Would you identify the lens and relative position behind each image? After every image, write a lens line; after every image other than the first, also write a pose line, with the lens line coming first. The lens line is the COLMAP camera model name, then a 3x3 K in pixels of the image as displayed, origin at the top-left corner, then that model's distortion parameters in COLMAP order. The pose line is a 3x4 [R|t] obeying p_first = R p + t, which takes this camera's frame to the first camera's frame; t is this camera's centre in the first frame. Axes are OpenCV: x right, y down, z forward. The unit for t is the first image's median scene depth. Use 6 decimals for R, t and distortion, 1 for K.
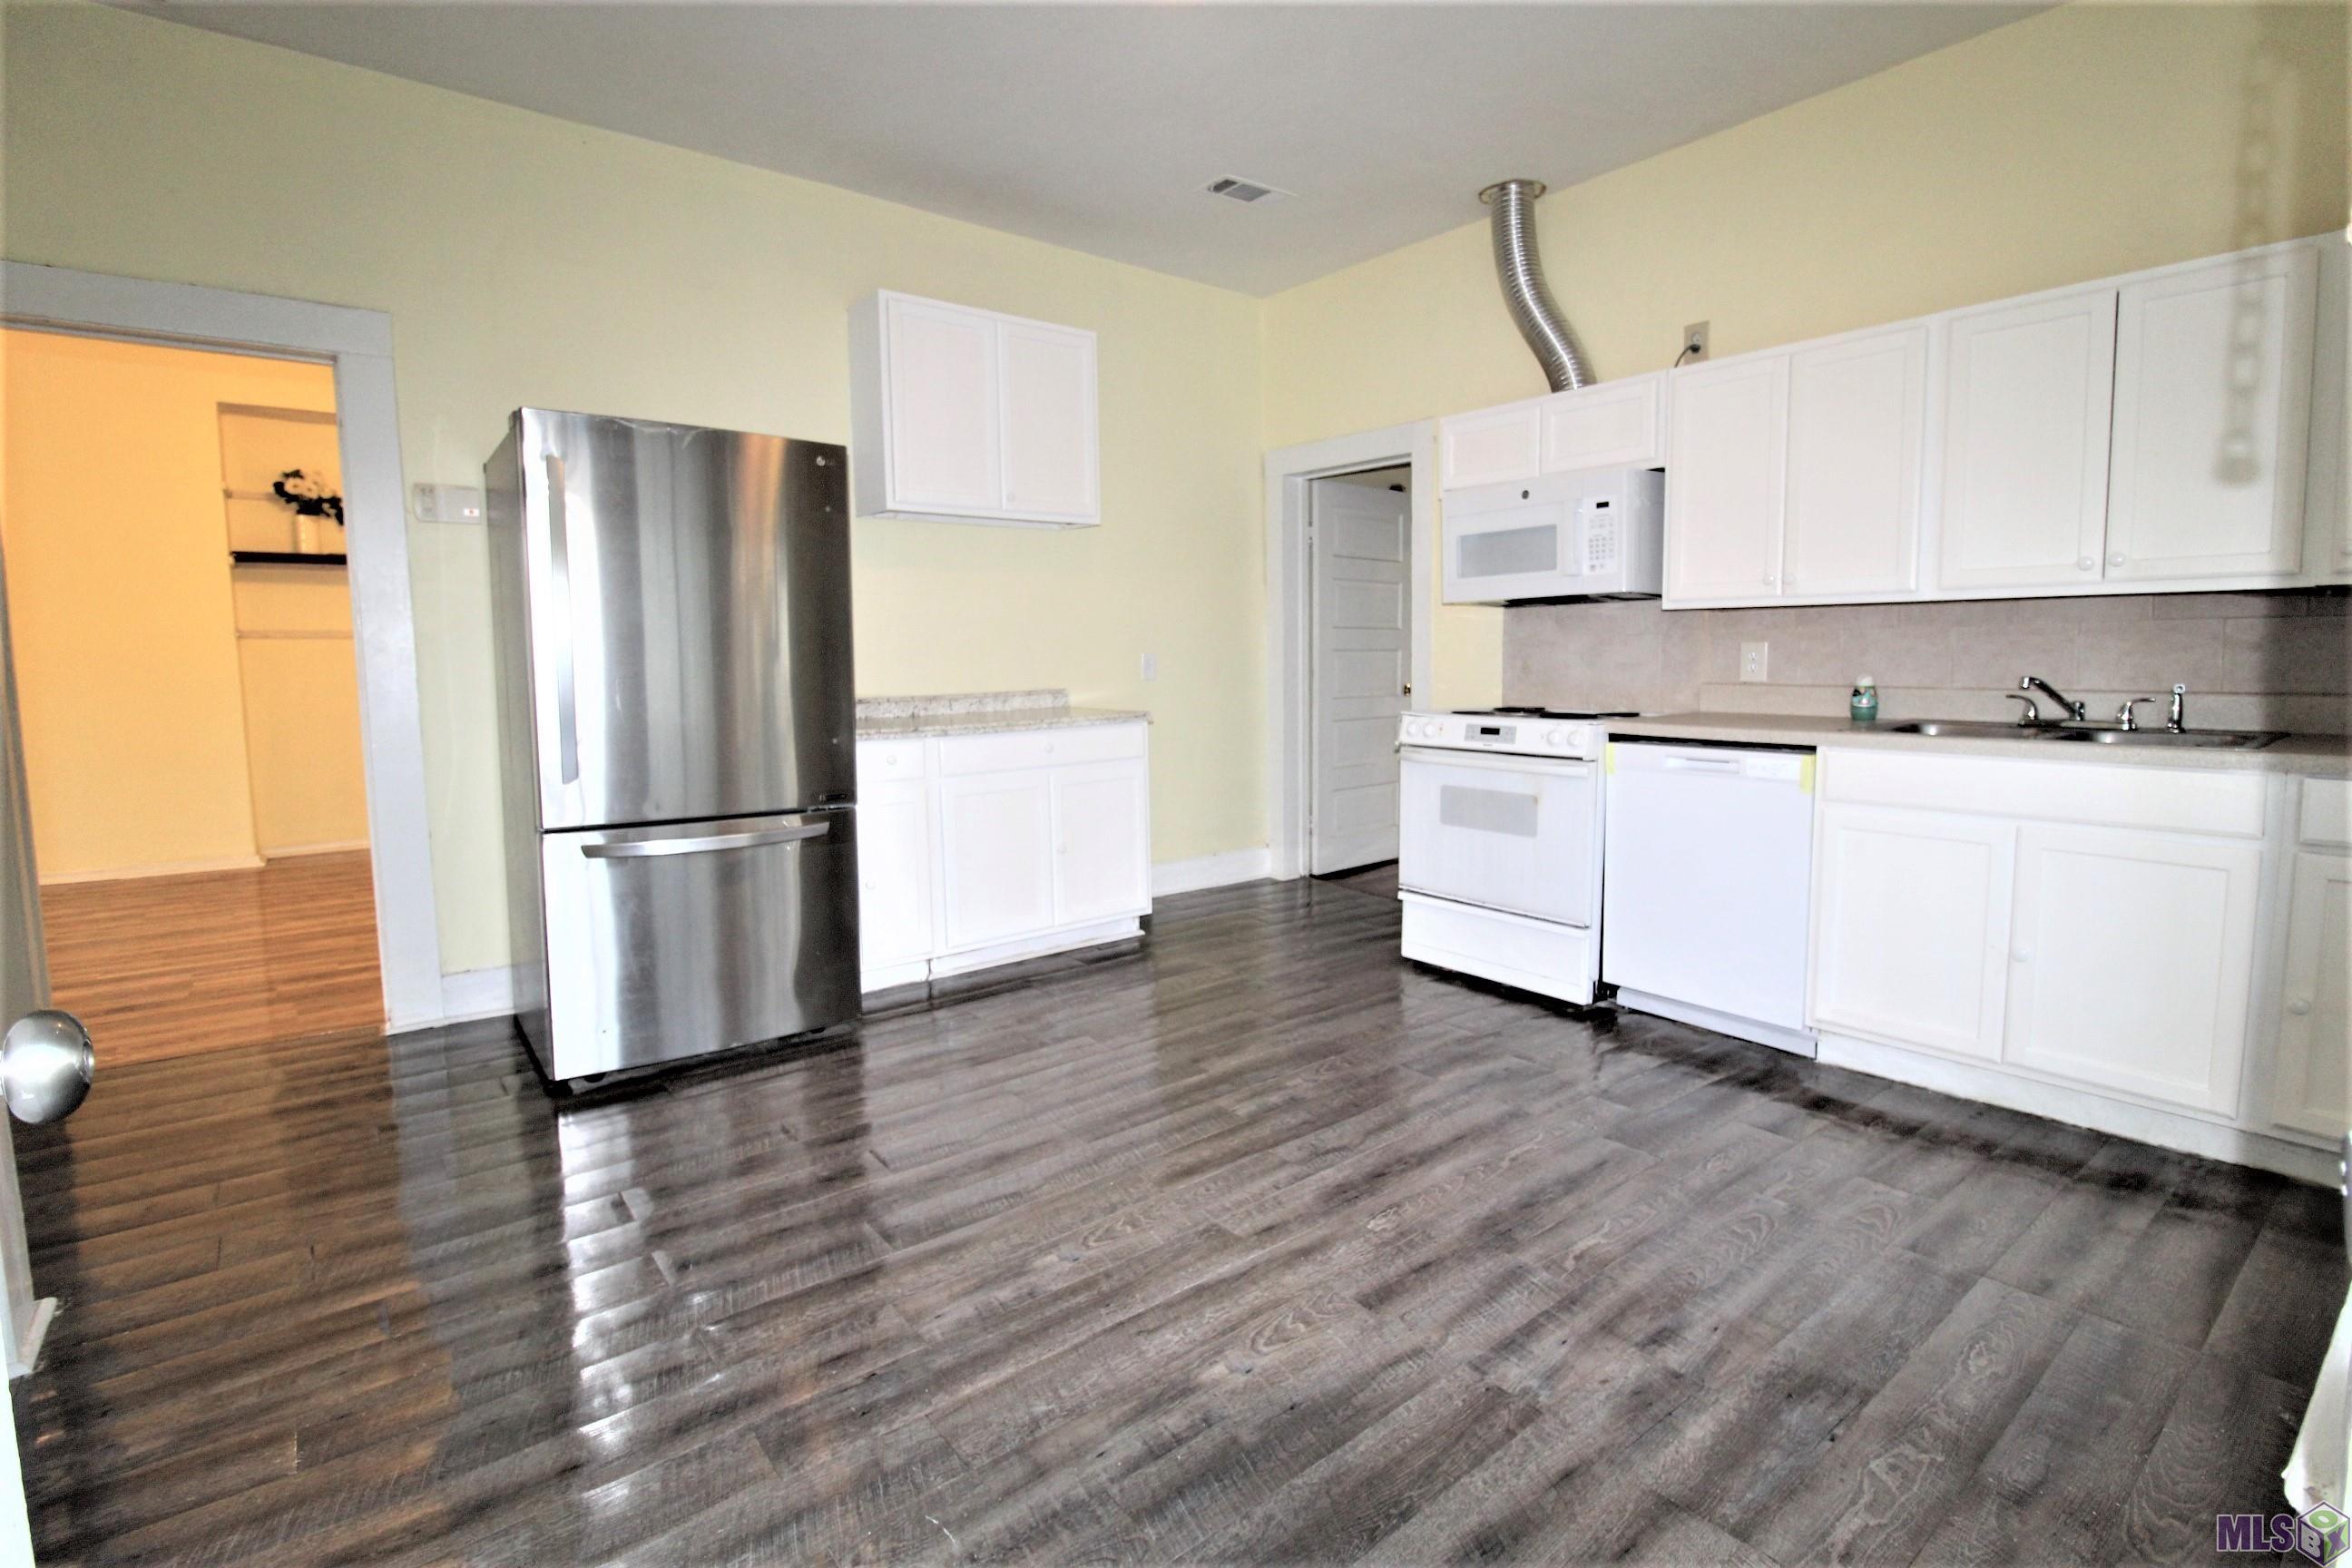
lens RADIAL K [[1098.2, 0, 1197.8], [0, 1098.2, 712.4], [0, 0, 1]] dist [-0.001208, -0.000618]
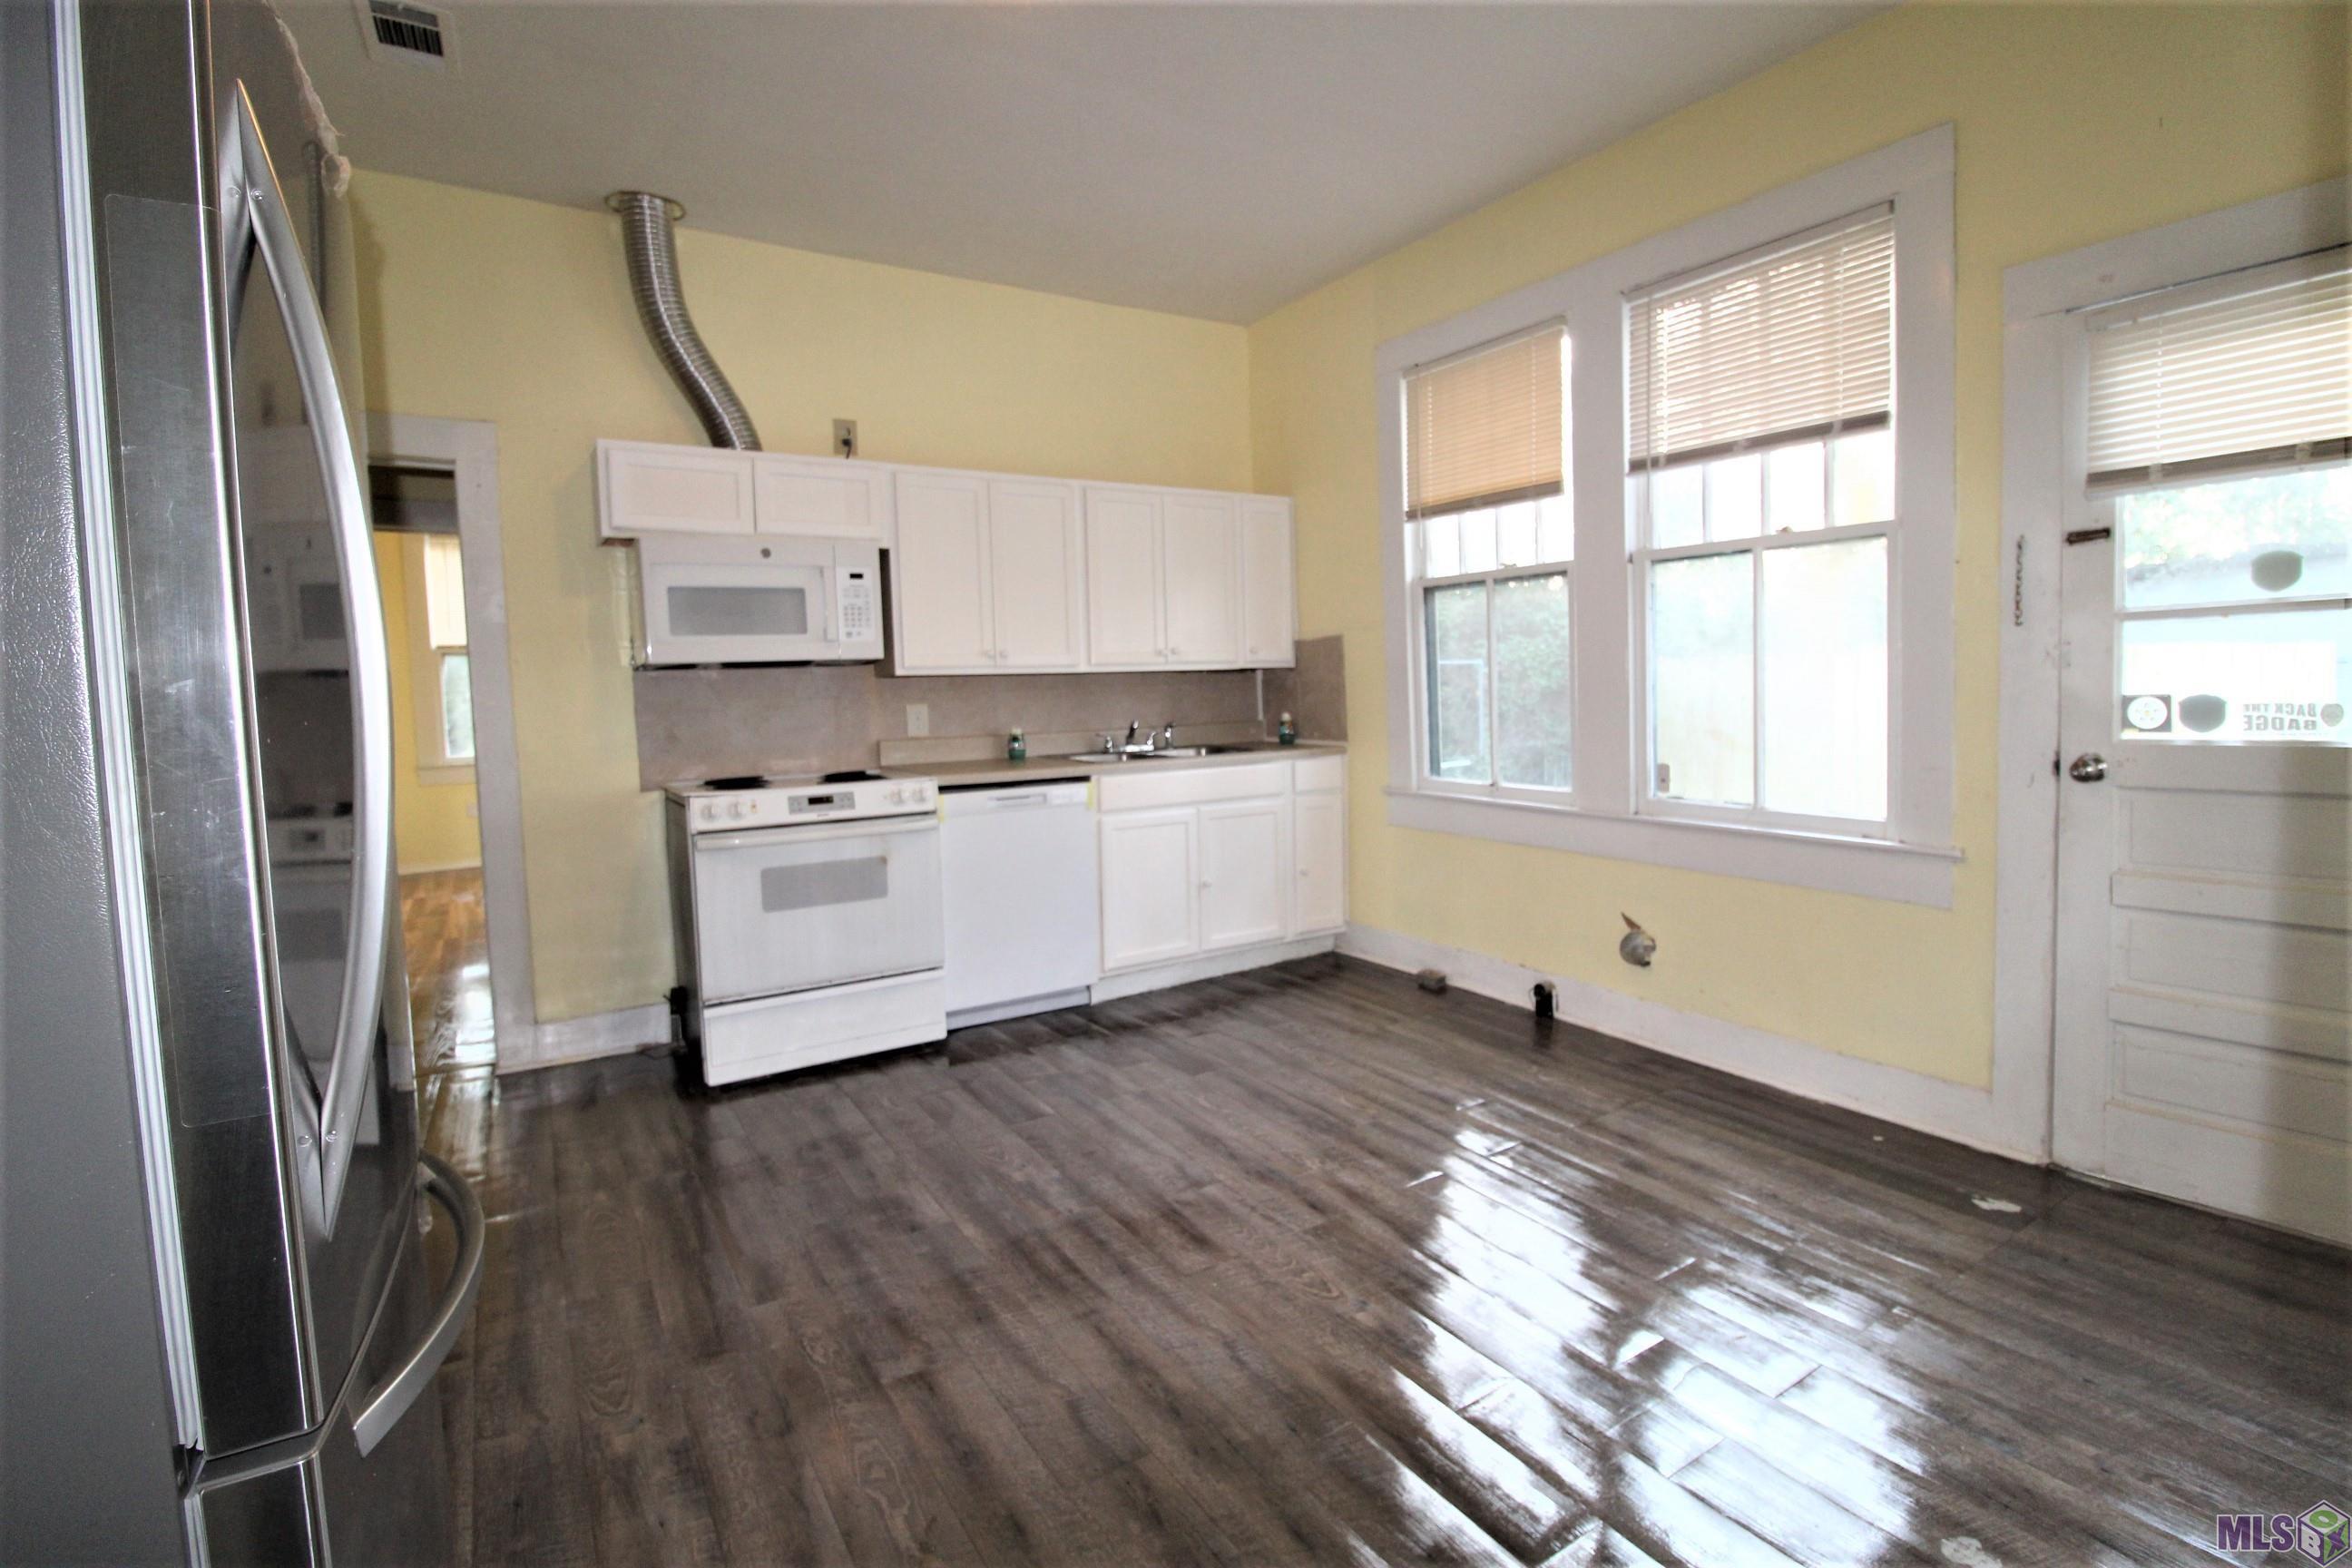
lens RADIAL K [[1098.2, 0, 1197.8], [0, 1098.2, 712.4], [0, 0, 1]] dist [-0.001208, -0.000618]
pose [[0.112885, -0.017248, 0.993458, -0.664906], [0.082393, 0.996568, 0.007940, -0.040610], [-0.990186, 0.080958, 0.113918, 0.580223]]
